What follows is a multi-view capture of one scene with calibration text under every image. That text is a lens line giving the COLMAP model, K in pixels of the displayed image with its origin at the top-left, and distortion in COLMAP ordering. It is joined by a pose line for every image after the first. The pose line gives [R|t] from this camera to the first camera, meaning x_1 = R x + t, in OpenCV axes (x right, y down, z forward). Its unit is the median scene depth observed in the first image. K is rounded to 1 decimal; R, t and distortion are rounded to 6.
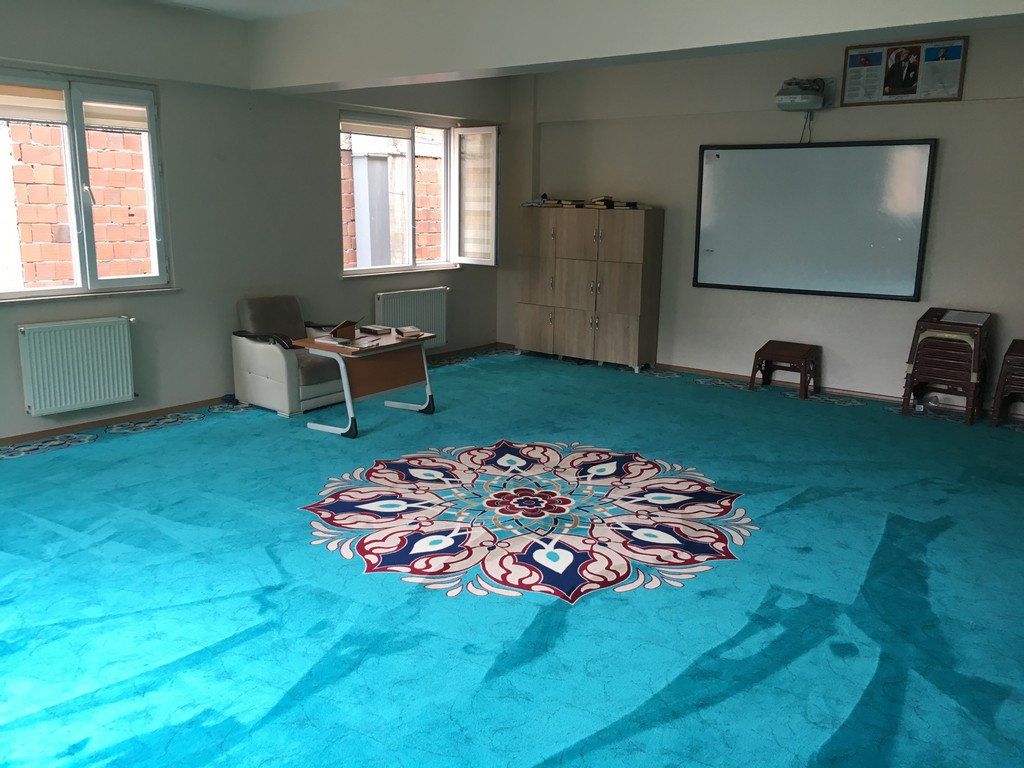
lens RADIAL K [[868.1, 0, 514.2], [0, 868.1, 381.1], [0, 0, 1]] dist [0.079833, -0.092318]
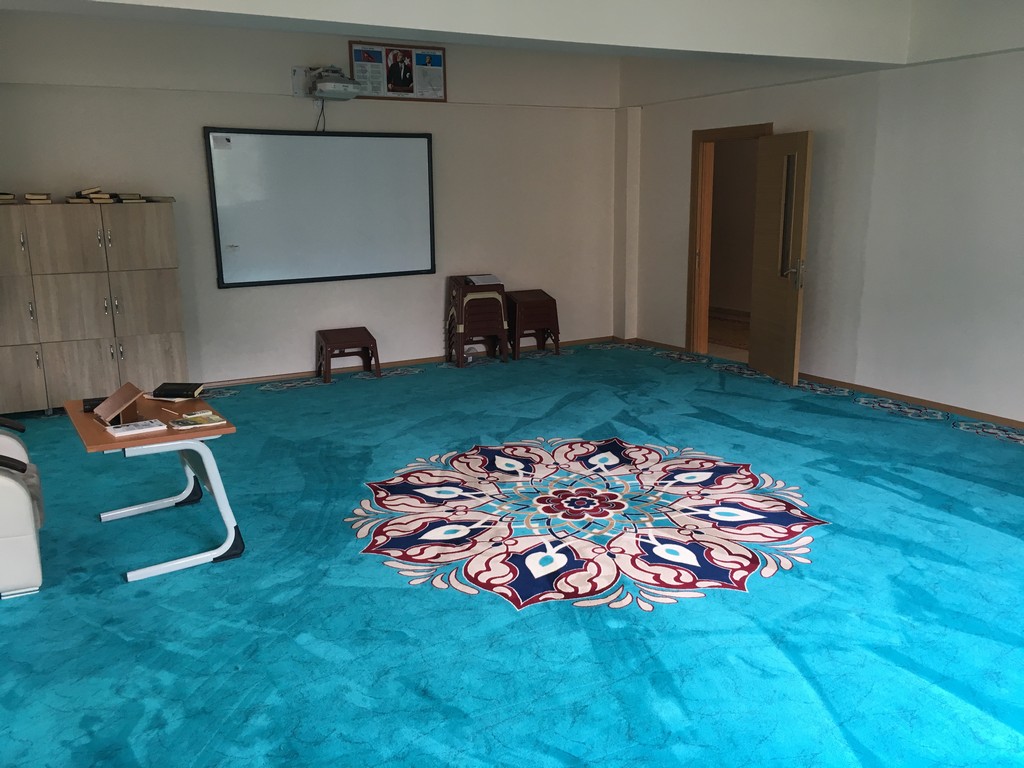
lens RADIAL K [[868.1, 0, 514.2], [0, 868.1, 381.1], [0, 0, 1]] dist [0.079833, -0.092318]
pose [[0.385567, -0.219044, 0.896302, -0.771389], [0.210148, 0.966729, 0.145855, -0.133262], [-0.898430, 0.132120, 0.418770, 0.593213]]
